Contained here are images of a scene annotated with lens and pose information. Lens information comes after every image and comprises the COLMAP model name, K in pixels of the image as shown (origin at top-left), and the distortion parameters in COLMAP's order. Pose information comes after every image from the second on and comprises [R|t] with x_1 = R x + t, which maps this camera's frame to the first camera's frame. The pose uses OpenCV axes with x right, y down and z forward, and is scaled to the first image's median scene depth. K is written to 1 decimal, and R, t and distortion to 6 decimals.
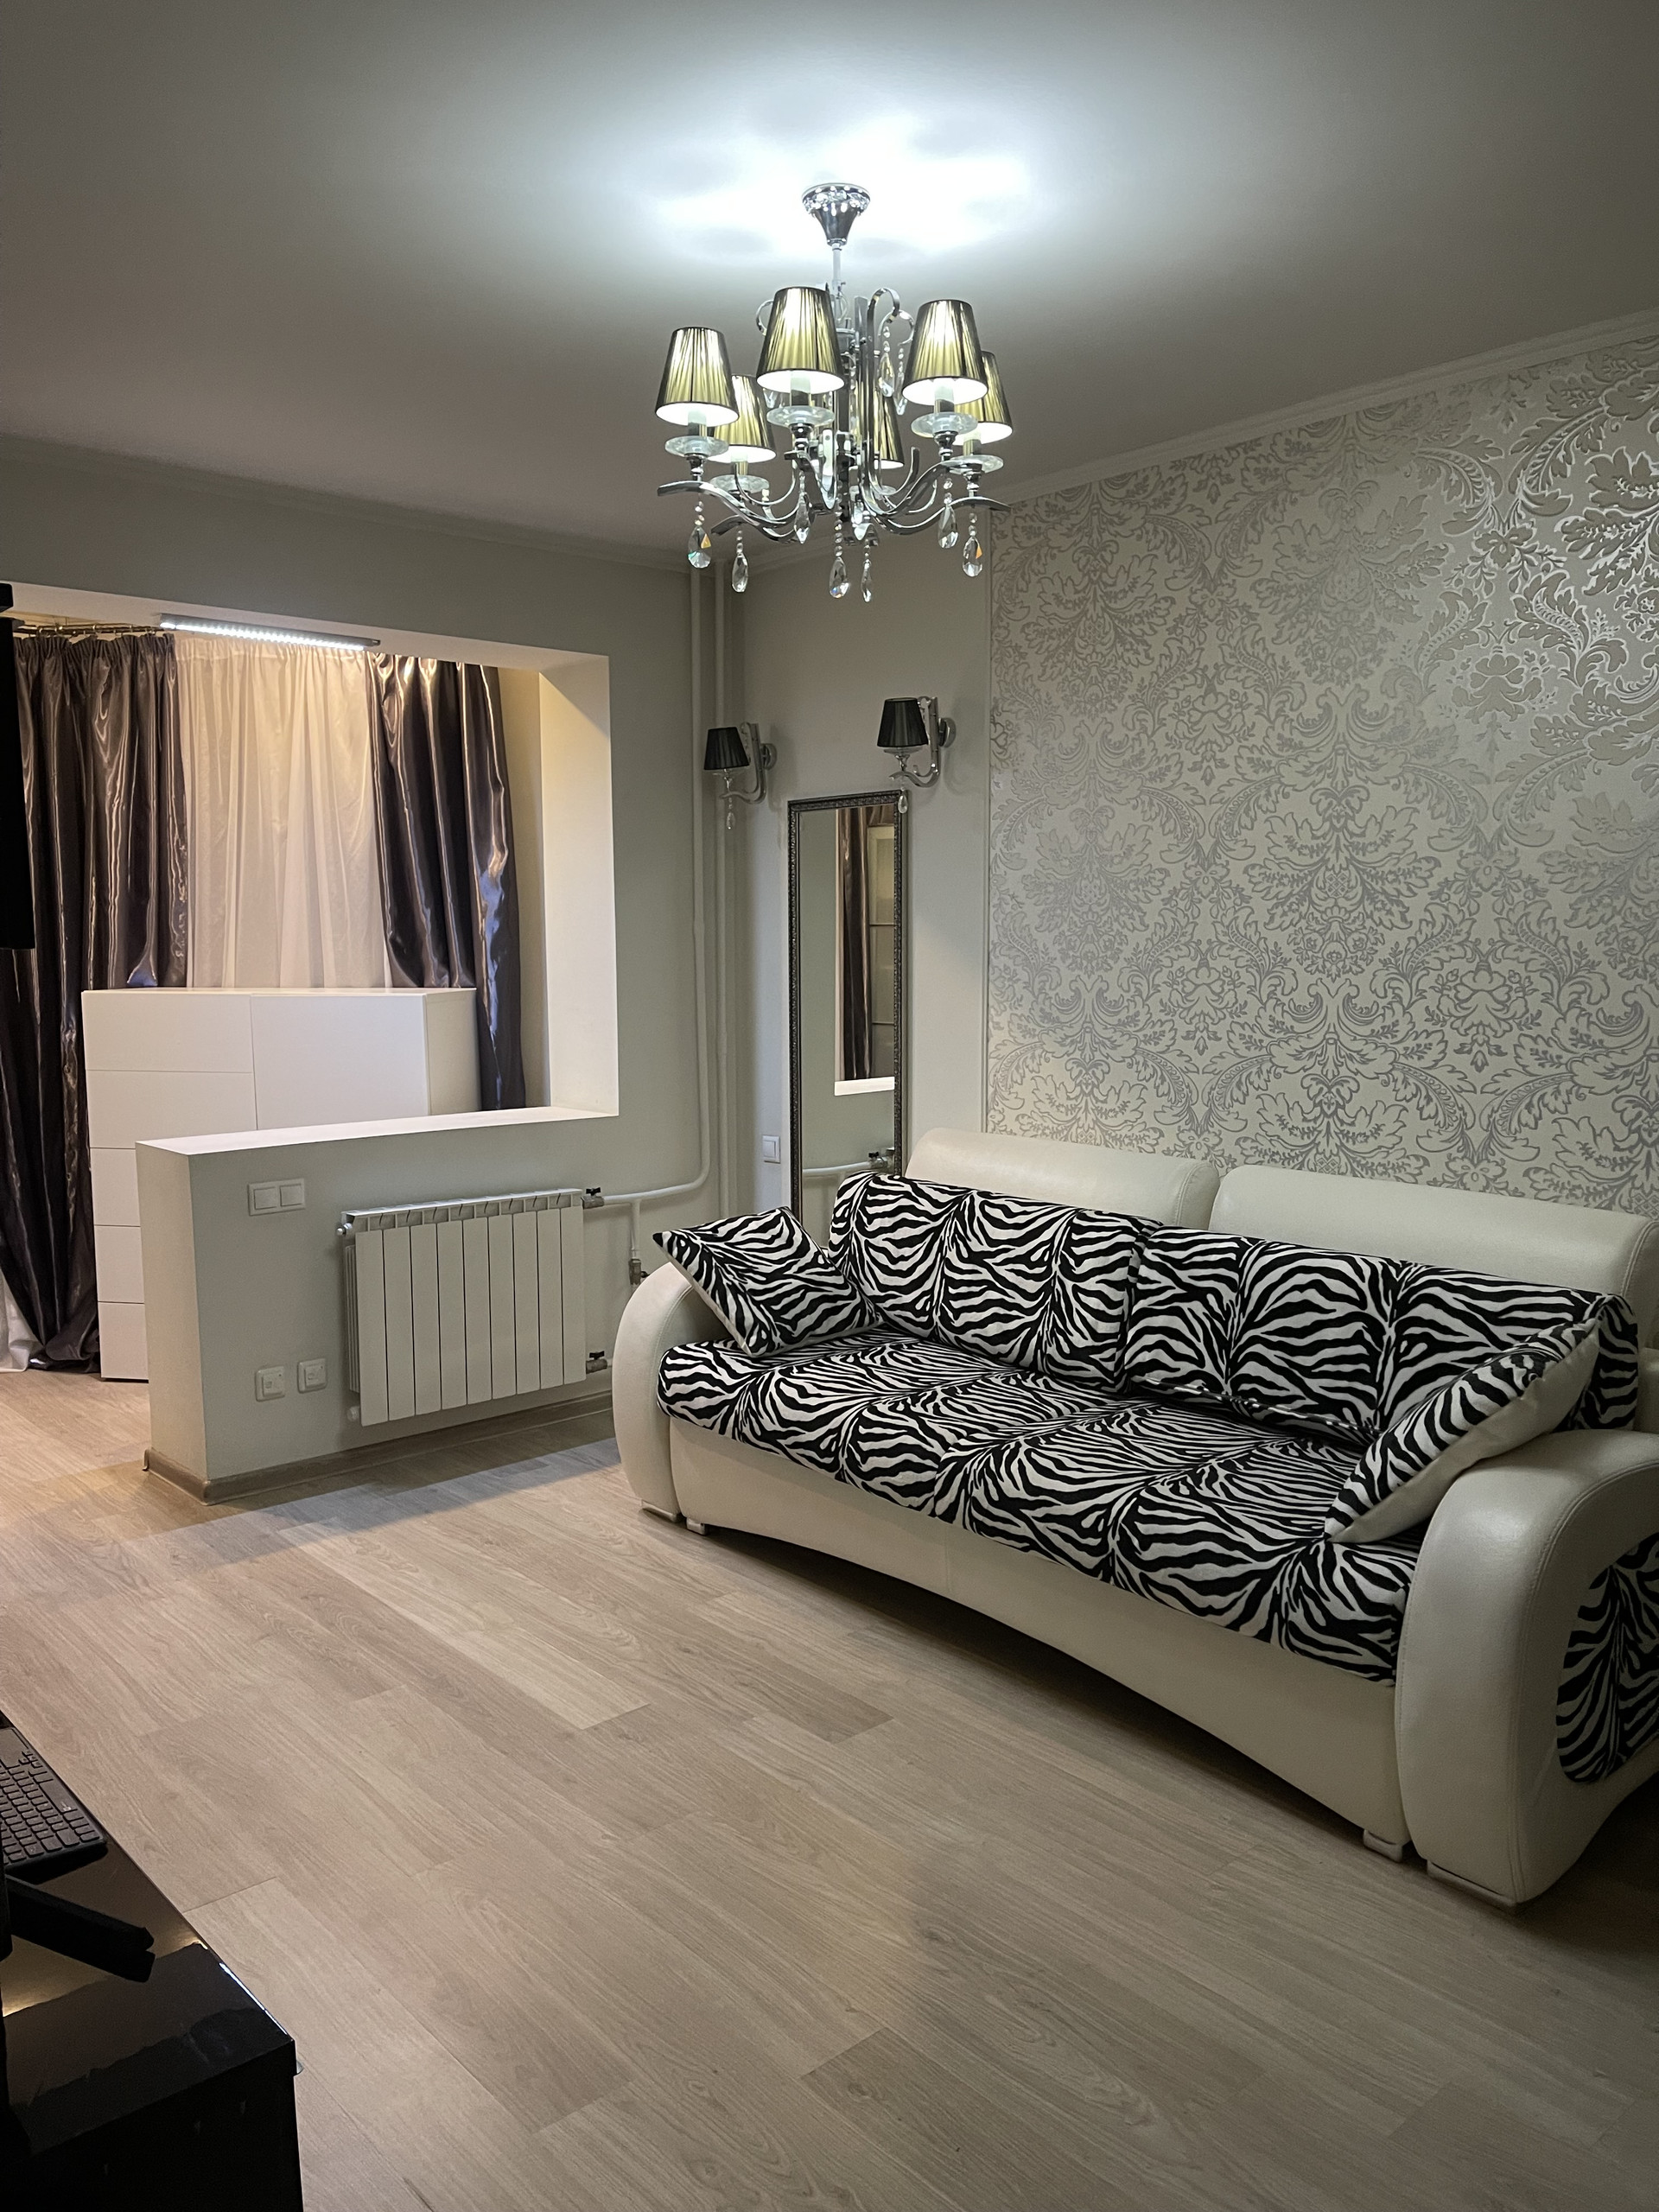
lens RADIAL K [[1676.2, 0, 830.6], [0, 1676.2, 1122.8], [0, 0, 1]] dist [0.040830, -0.023973]
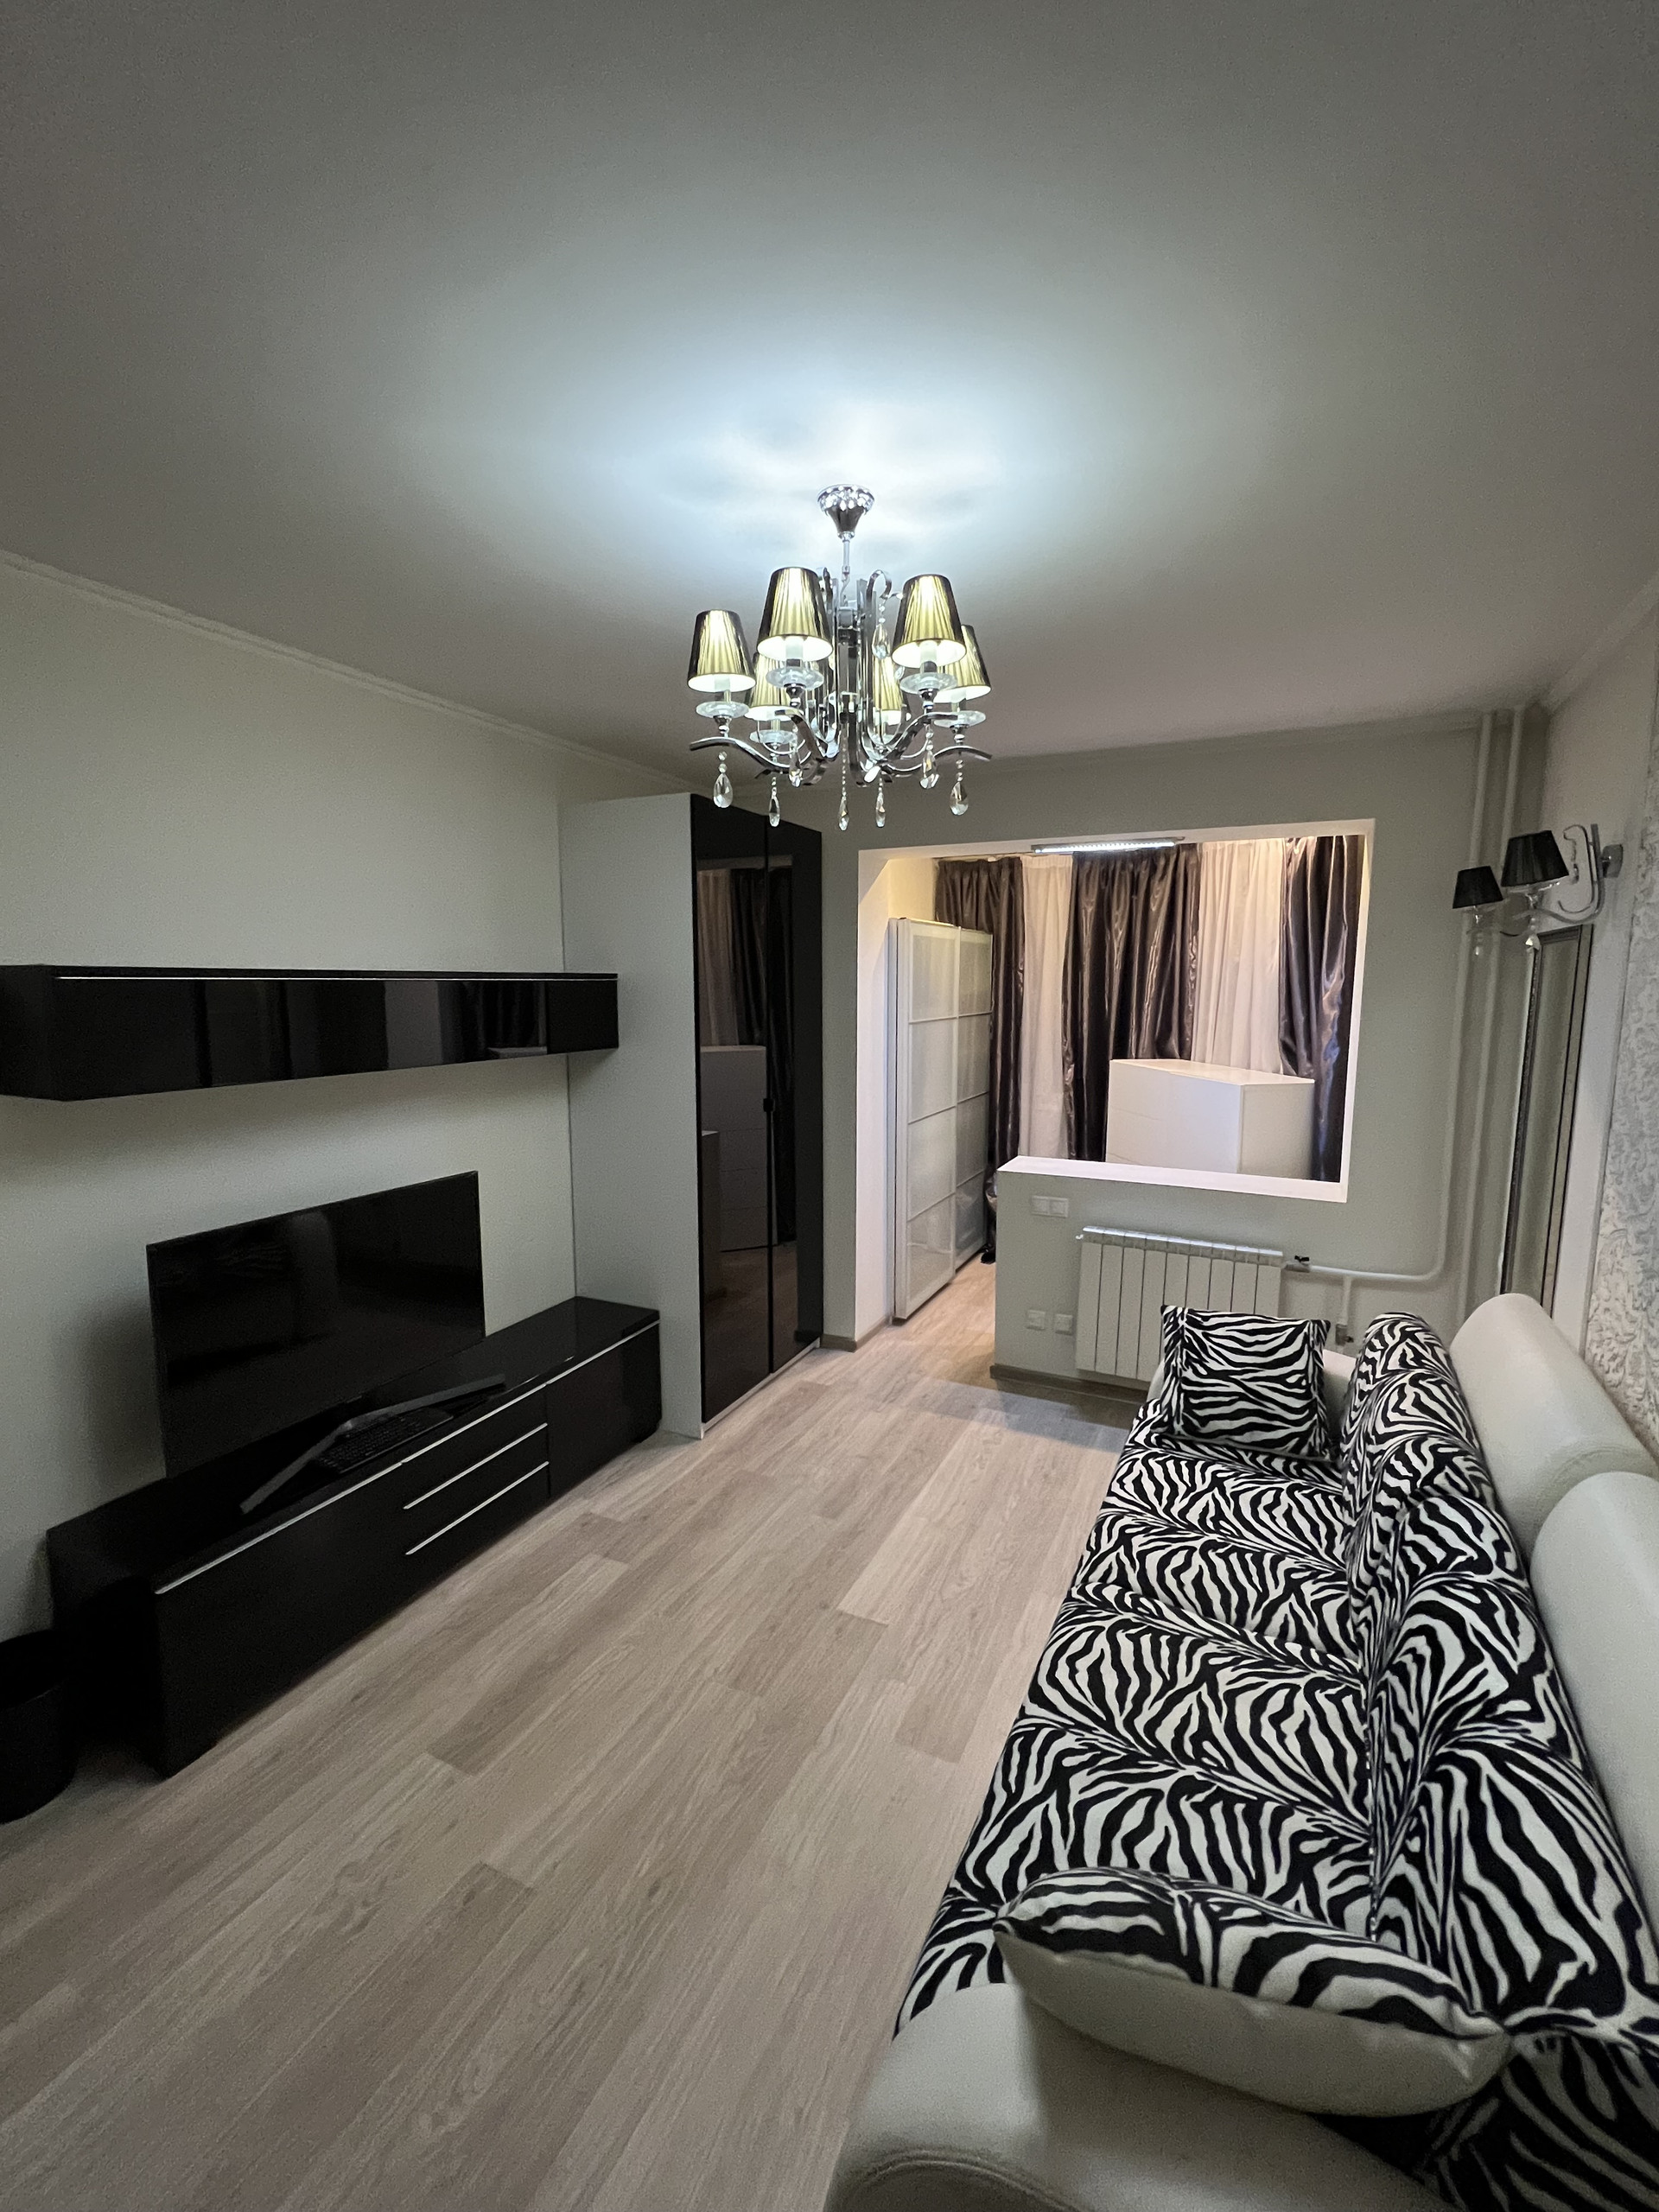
lens RADIAL K [[958.9, 0, 833.0], [0, 958.9, 1102.2], [0, 0, 1]] dist [0.000565, 0.000270]
pose [[0.387168, 0.127169, -0.913197, 0.397518], [-0.112680, 0.989544, 0.090028, -0.109933], [0.915098, 0.068044, 0.397450, 0.445385]]
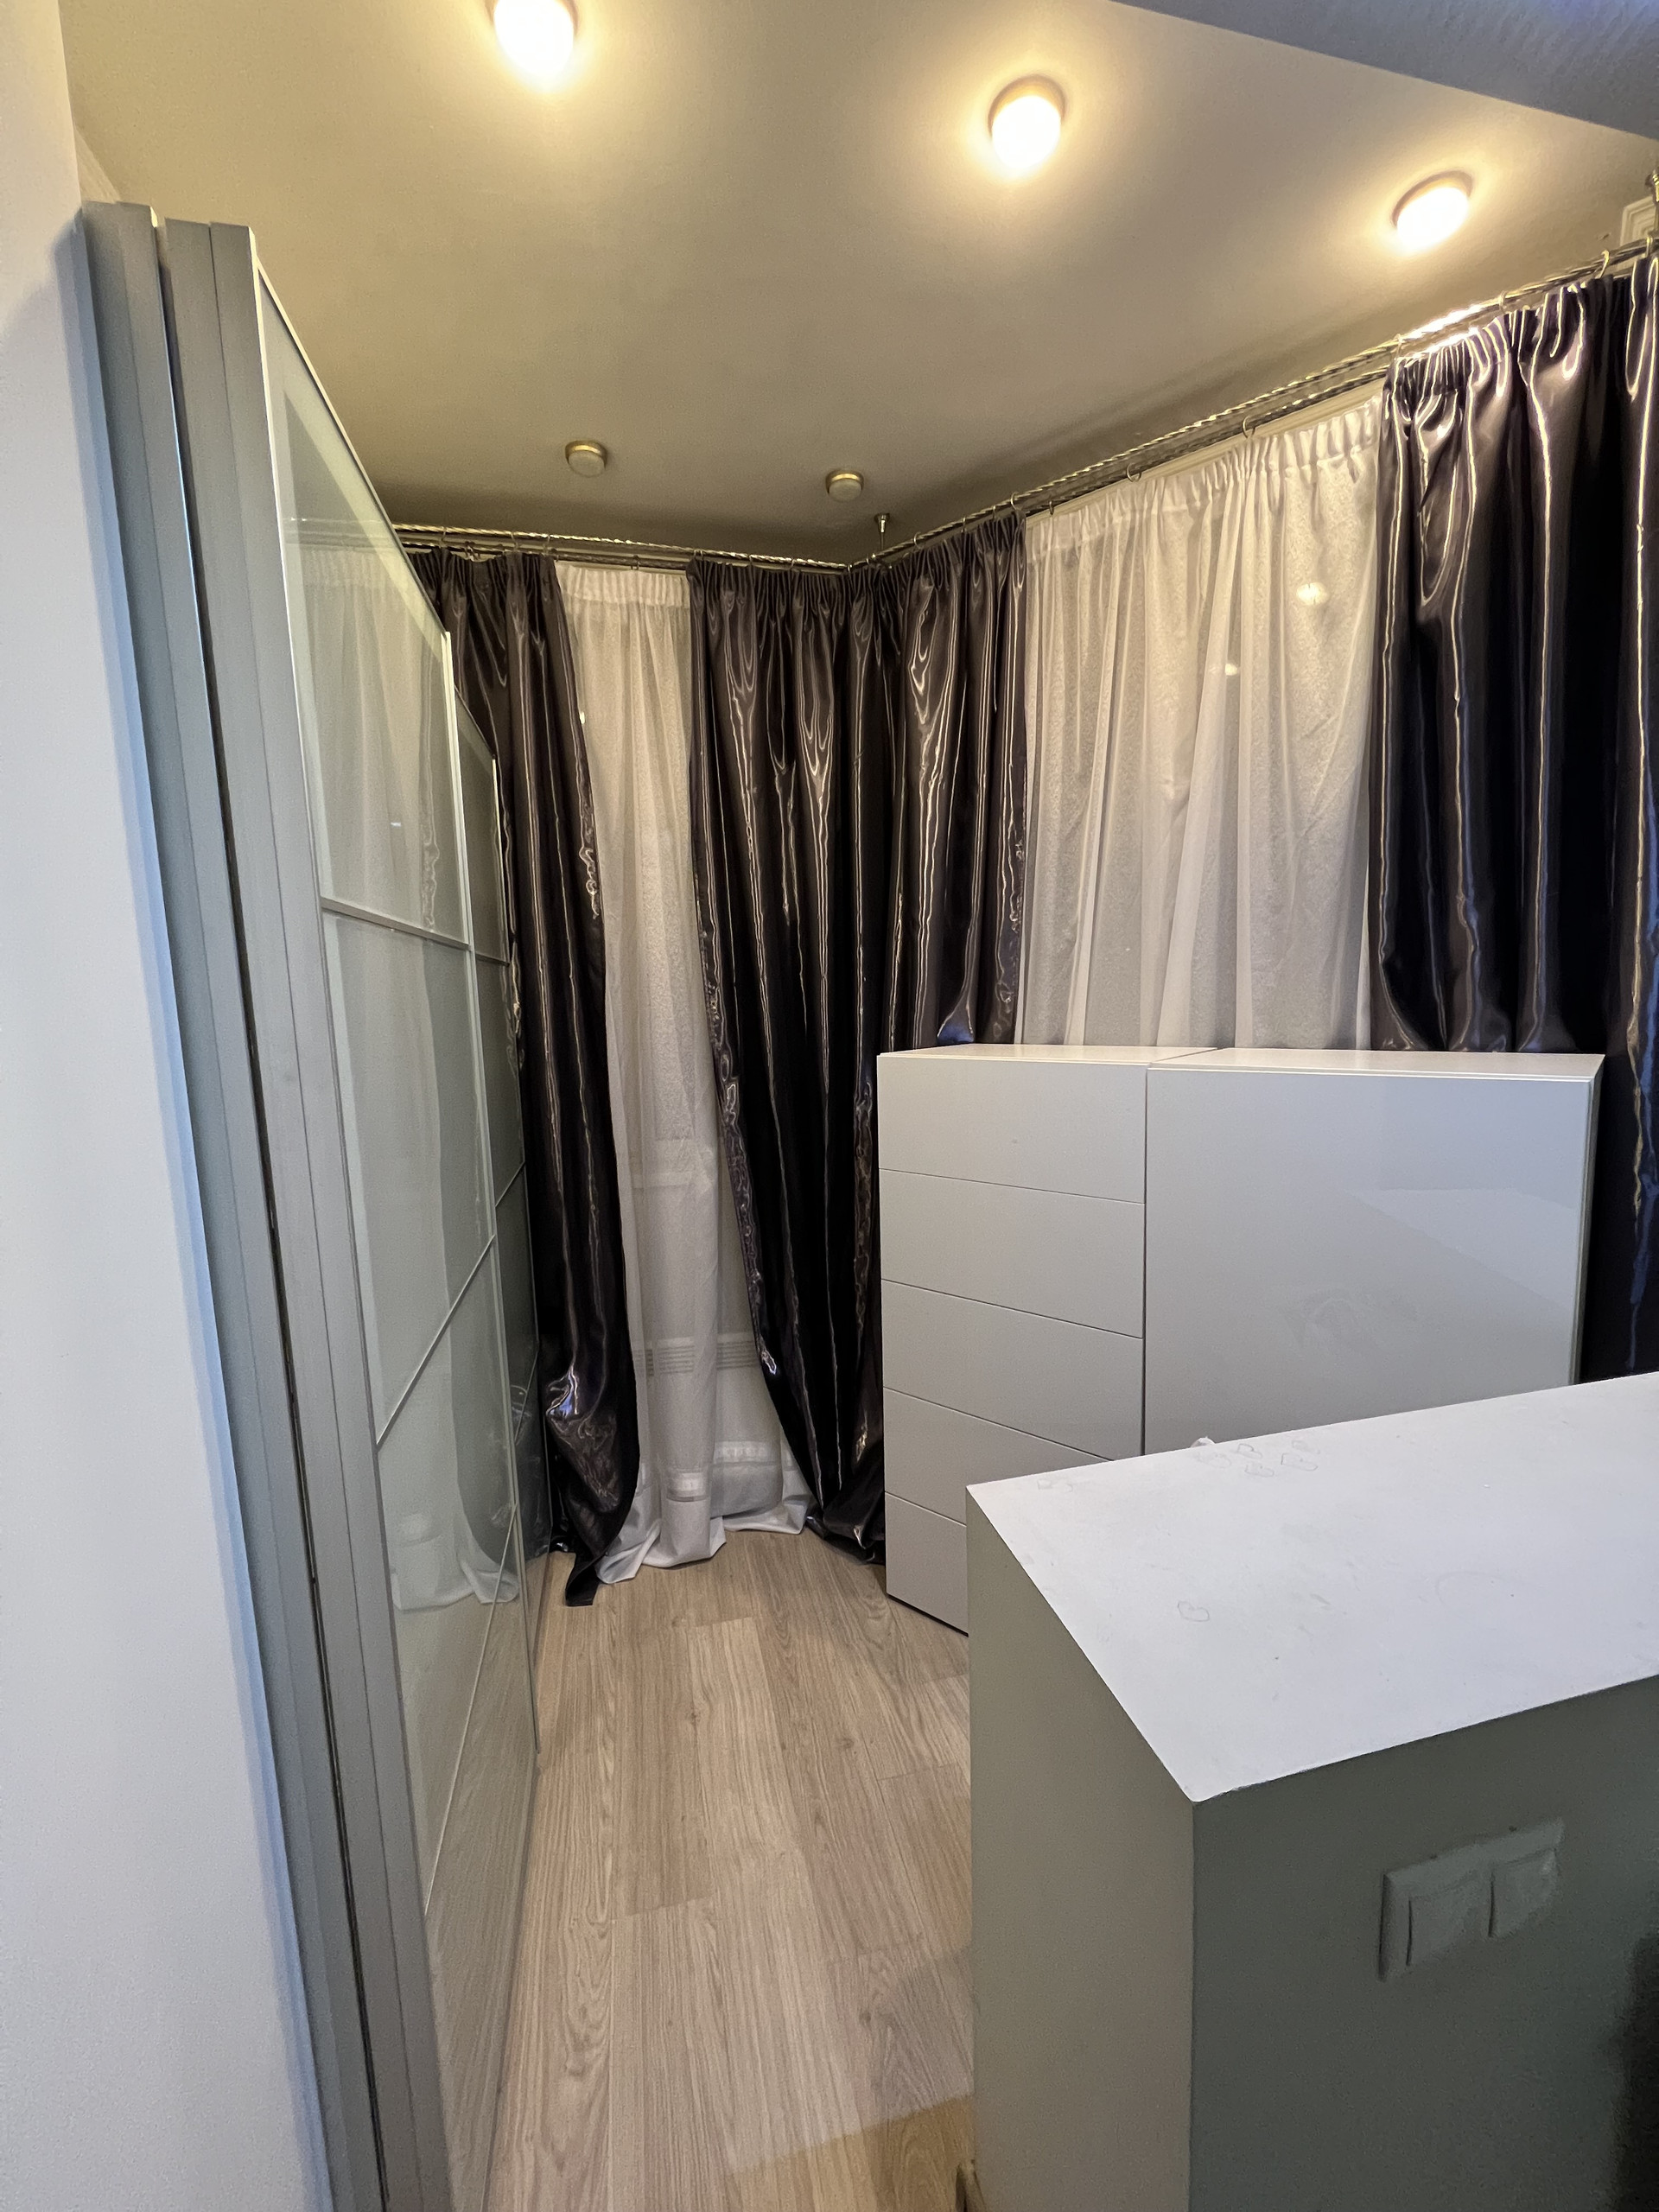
lens RADIAL K [[887.7, 0, 831.3], [0, 887.7, 1095.0], [0, 0, 1]] dist [0.009283, -0.001202]
pose [[0.880822, 0.037127, -0.471990, -0.350694], [-0.033778, 0.999308, 0.015570, -0.080161], [0.472242, 0.002228, 0.881466, 0.816116]]
